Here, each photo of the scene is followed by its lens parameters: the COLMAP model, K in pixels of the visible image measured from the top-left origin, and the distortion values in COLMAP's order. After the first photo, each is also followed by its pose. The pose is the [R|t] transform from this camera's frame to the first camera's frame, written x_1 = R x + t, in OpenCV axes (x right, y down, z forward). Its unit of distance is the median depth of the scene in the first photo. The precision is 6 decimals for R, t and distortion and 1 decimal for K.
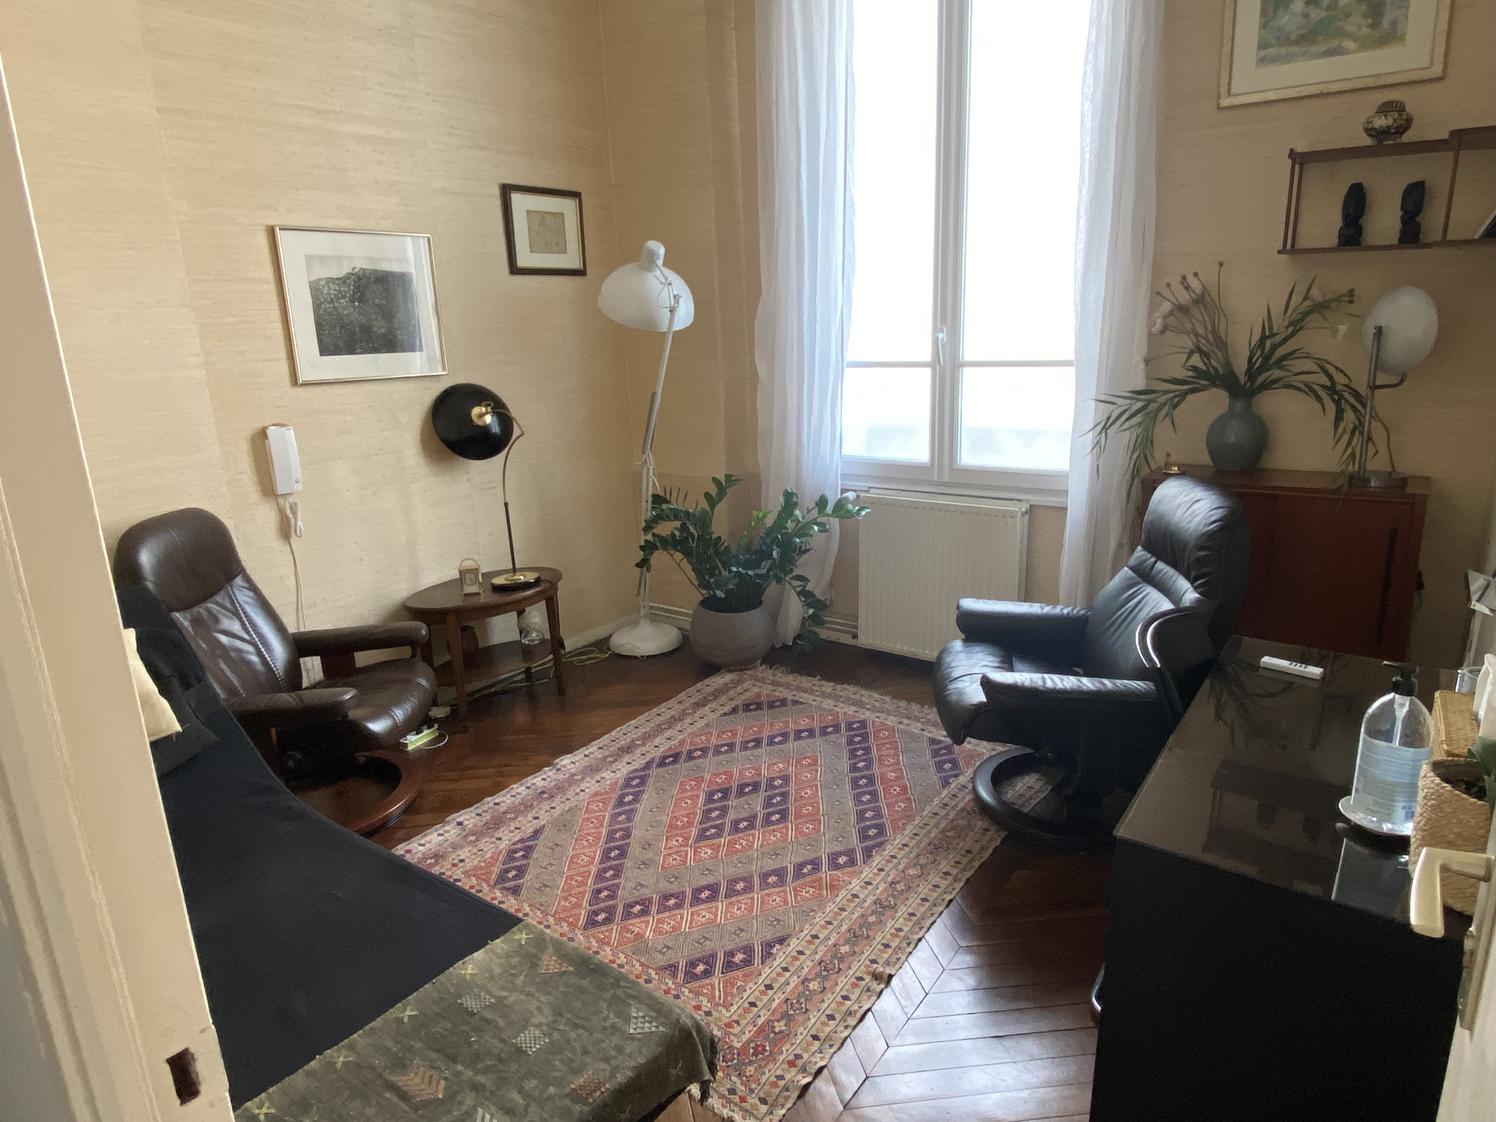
lens RADIAL K [[911.9, 0, 754.6], [0, 911.9, 562.2], [0, 0, 1]] dist [0.005831, -0.017619]
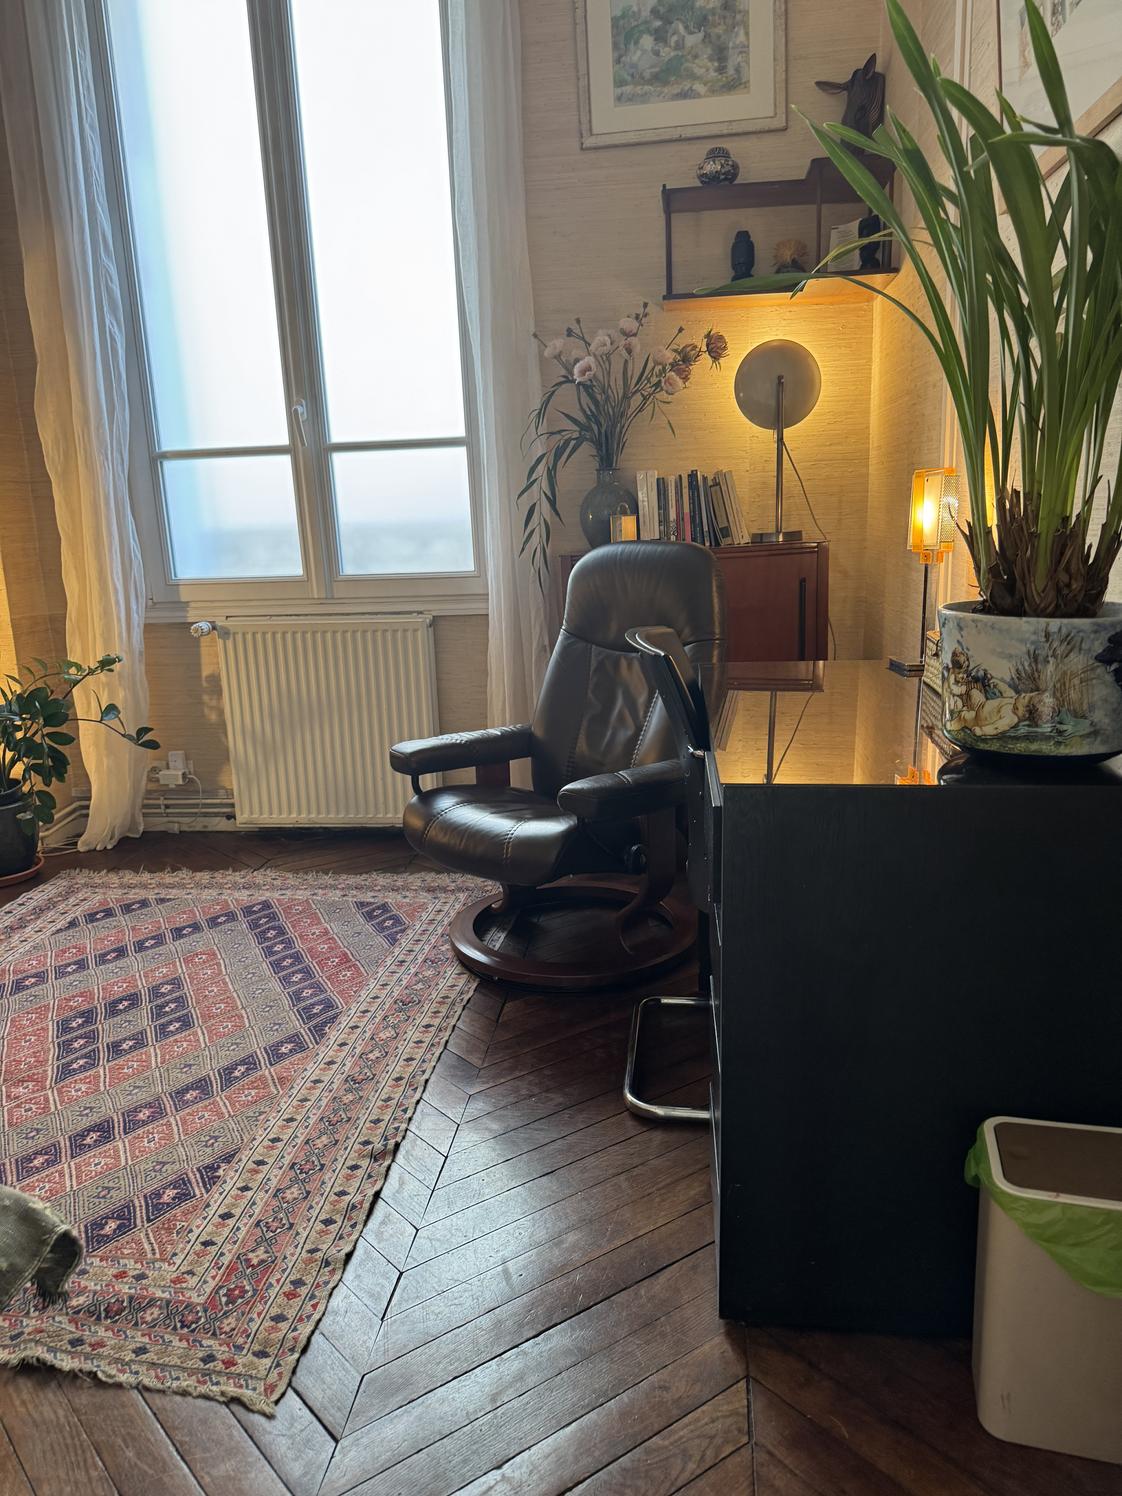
lens RADIAL K [[1055.9, 0, 560.5], [0, 1055.9, 763.4], [0, 0, 1]] dist [0.027548, -0.036123]
pose [[0.881642, -0.109977, 0.458925, -0.069031], [0.136777, 0.990275, -0.025452, 0.143749], [-0.451663, 0.085210, 0.888110, 0.123461]]
